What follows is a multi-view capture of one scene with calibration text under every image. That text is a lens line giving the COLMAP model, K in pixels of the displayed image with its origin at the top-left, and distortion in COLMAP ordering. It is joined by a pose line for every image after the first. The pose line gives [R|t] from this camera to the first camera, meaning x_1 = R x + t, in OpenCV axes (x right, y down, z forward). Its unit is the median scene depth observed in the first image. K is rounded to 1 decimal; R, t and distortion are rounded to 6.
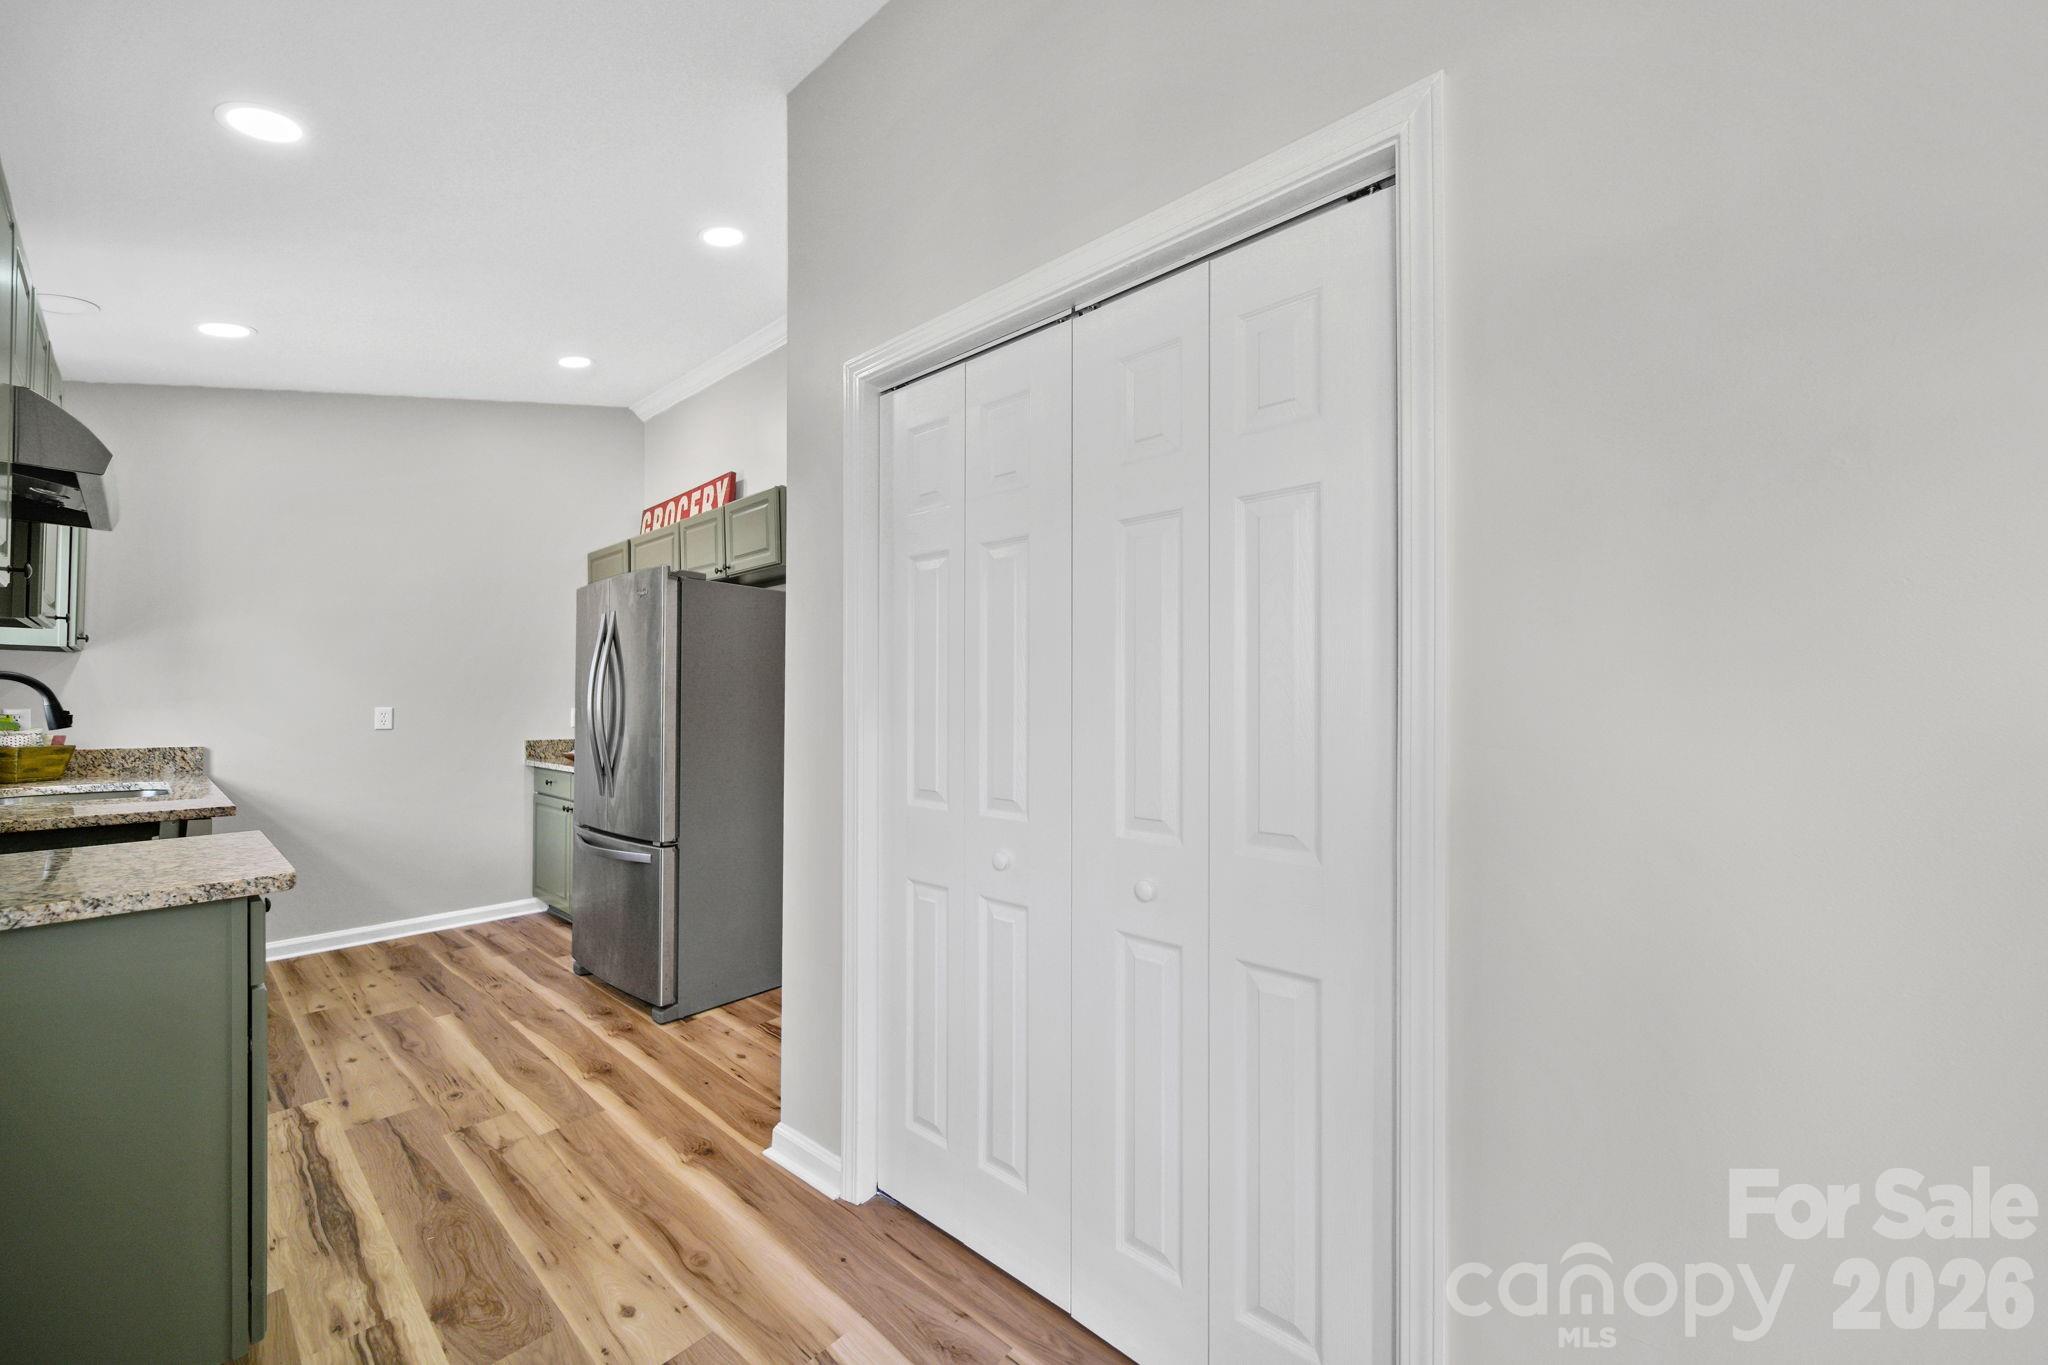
lens RADIAL K [[741.5, 0, 1042.6], [0, 741.5, 688.4], [0, 0, 1]] dist [0.000828, -0.000144]
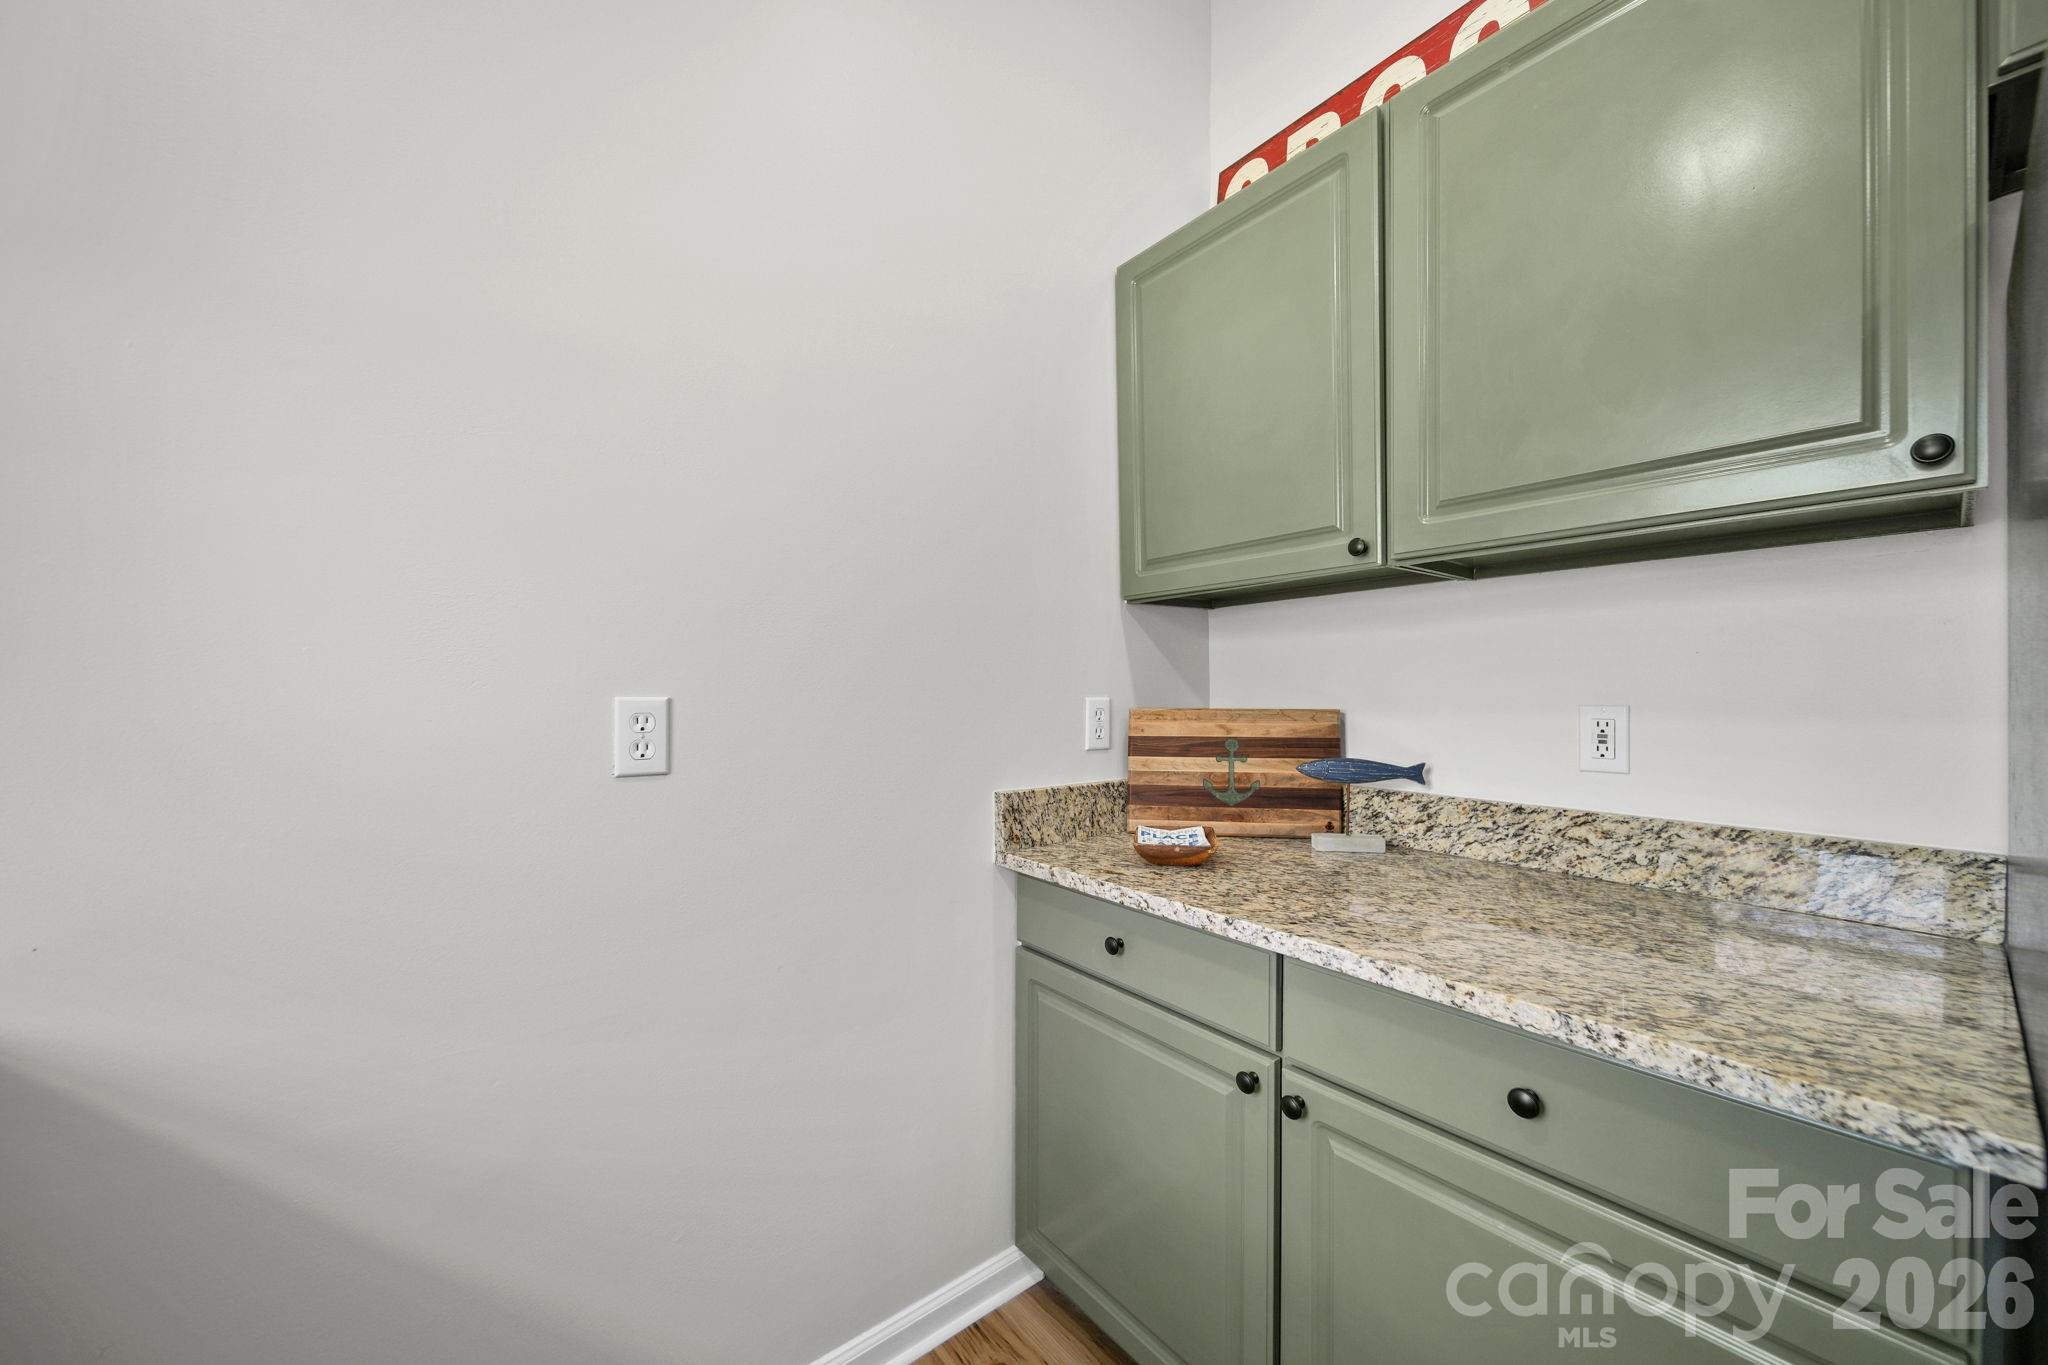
lens RADIAL K [[741.5, 0, 1040.8], [0, 741.5, 686.0], [0, 0, 1]] dist [0.000828, -0.000144]
pose [[0.982811, 0.003265, -0.184588, -0.777736], [0.000252, 0.999819, 0.019027, 0.018649], [0.184617, -0.018747, 0.982632, 0.850560]]
